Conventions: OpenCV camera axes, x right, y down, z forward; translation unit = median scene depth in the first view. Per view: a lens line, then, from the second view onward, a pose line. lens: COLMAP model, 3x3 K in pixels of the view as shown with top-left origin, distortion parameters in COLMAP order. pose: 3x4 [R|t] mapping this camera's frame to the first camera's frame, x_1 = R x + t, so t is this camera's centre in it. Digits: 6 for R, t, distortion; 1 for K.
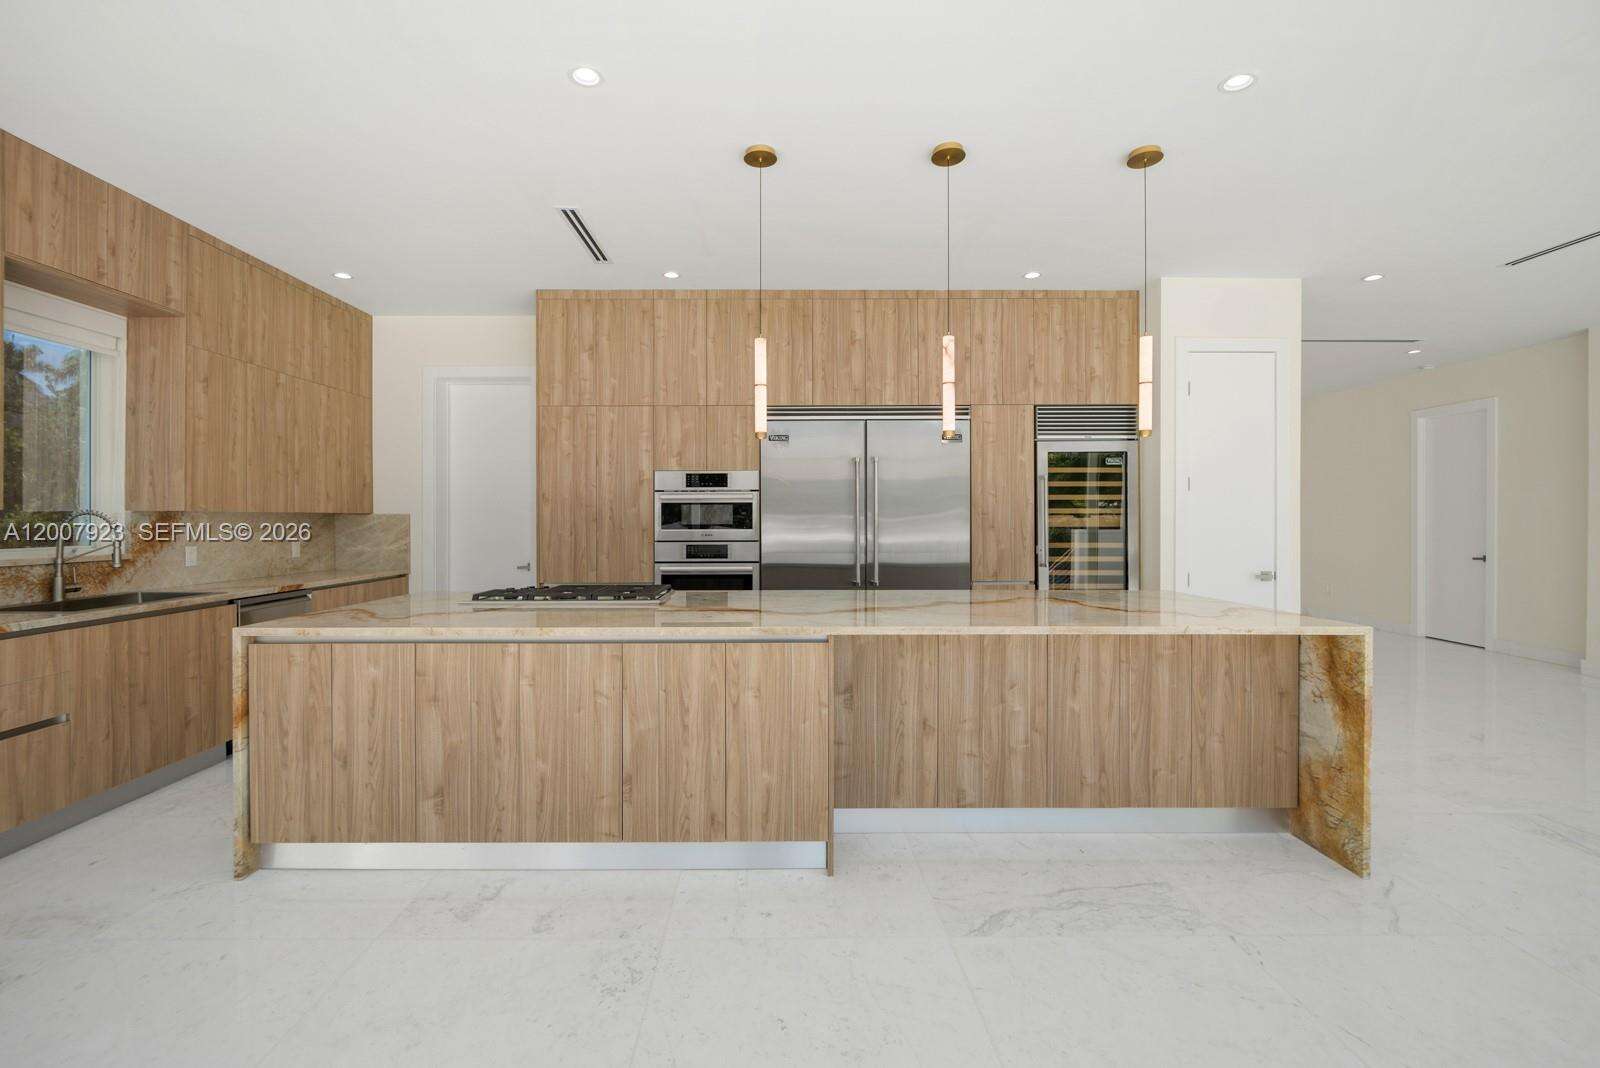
lens RADIAL K [[690.5, 0, 766.6], [0, 690.5, 519.1], [0, 0, 1]] dist [-0.004330, -0.000528]
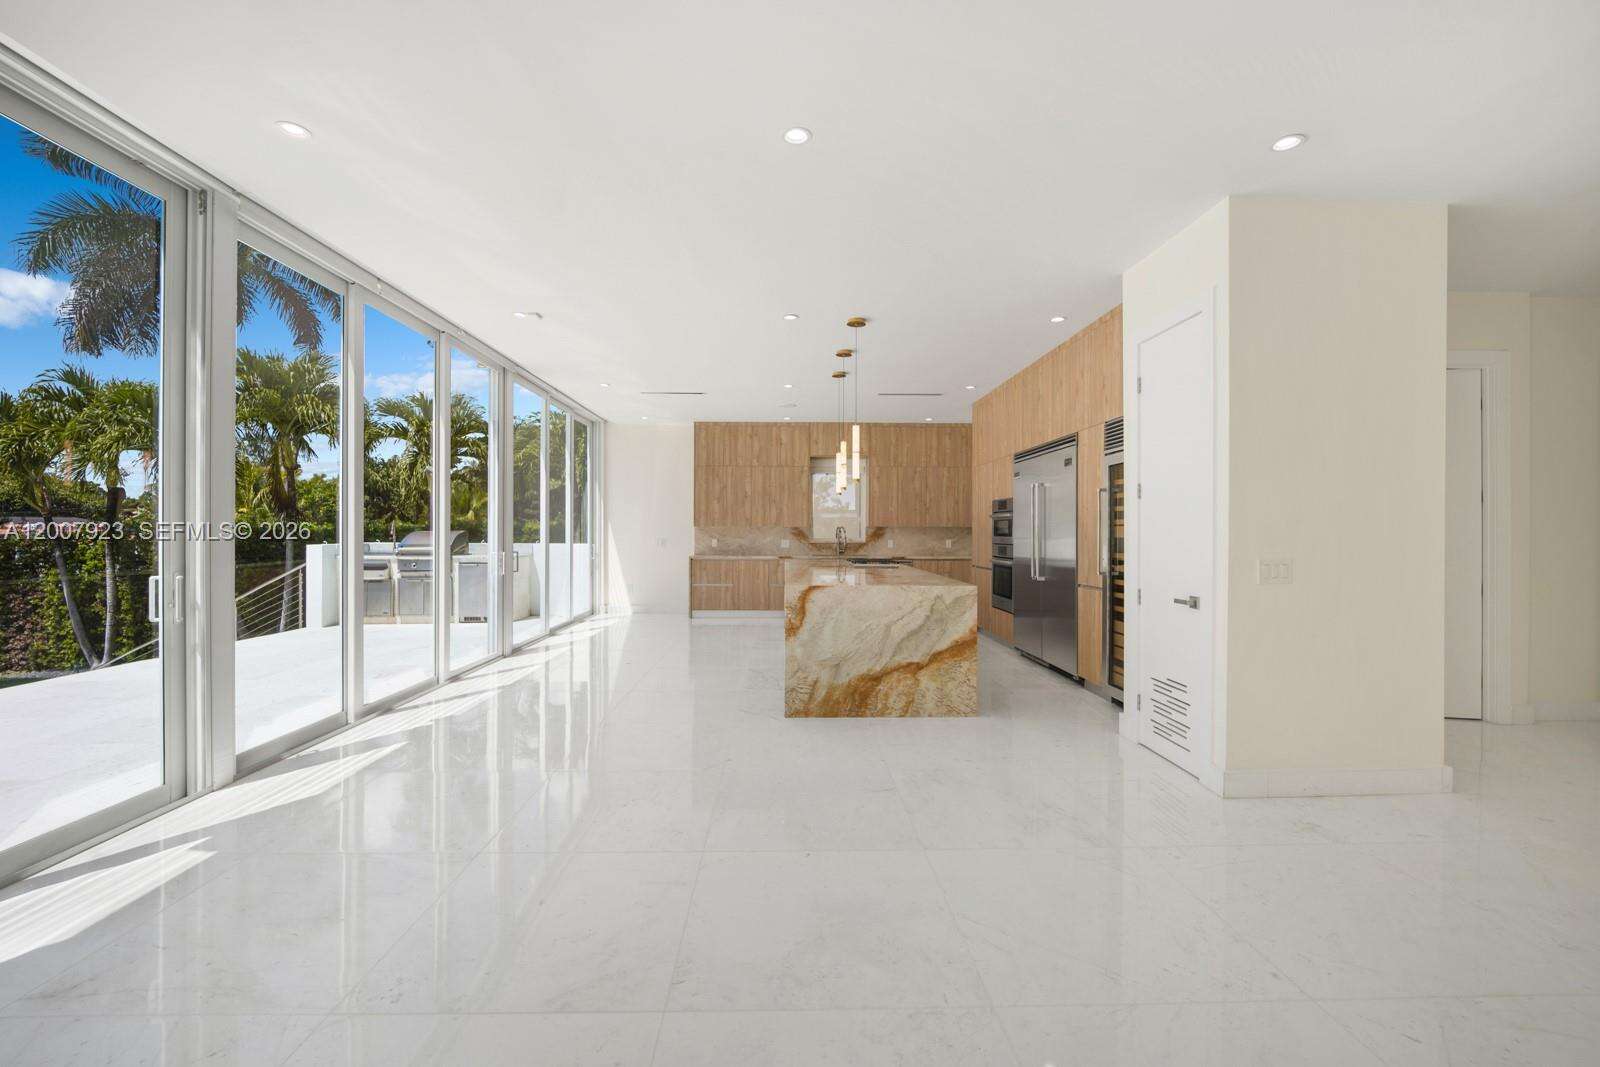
lens RADIAL K [[656.7, 0, 810.7], [0, 656.7, 534.4], [0, 0, 1]] dist [-0.000819, -0.000576]
pose [[0.034856, 0.007588, -0.999364, 1.432209], [-0.002829, 0.999968, 0.007494, 0.000151], [0.999388, 0.002566, 0.034876, 0.538238]]
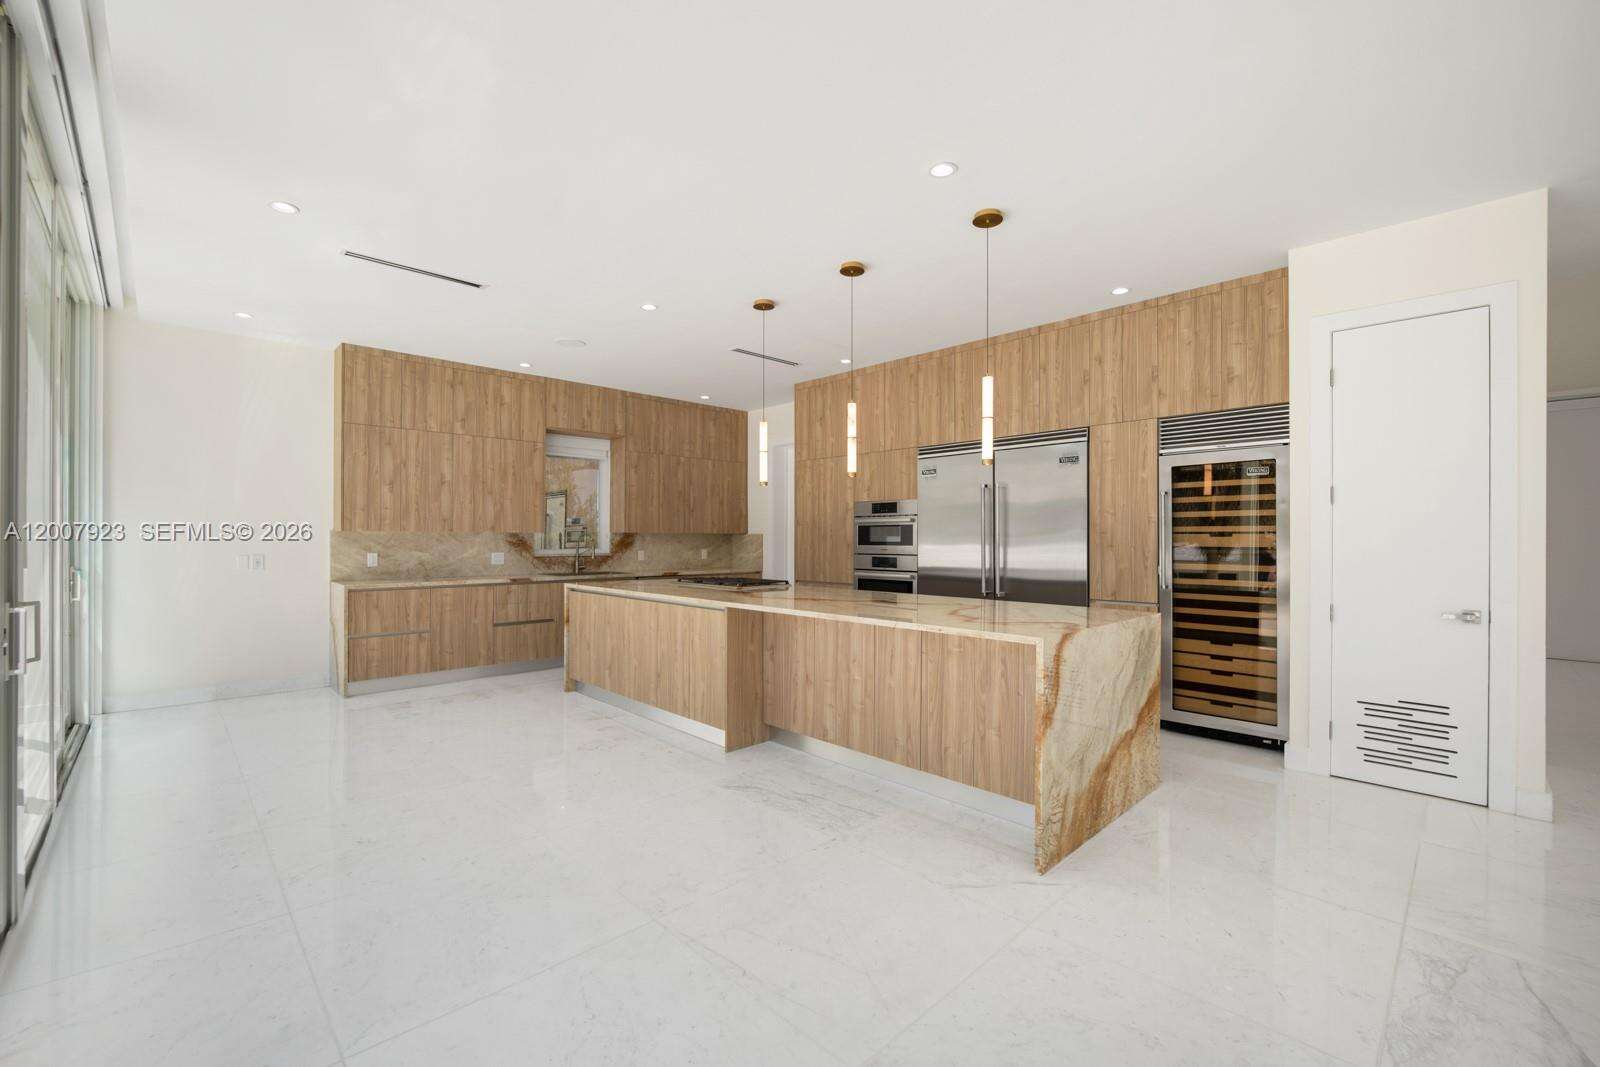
lens RADIAL K [[656.7, 0, 788.8], [0, 656.7, 534.0], [0, 0, 1]] dist [-0.000819, -0.000576]
pose [[0.691388, -0.001857, -0.722481, 0.711233], [-0.002665, 0.999983, -0.005120, 0.000366], [0.722479, 0.005465, 0.691371, 0.007560]]
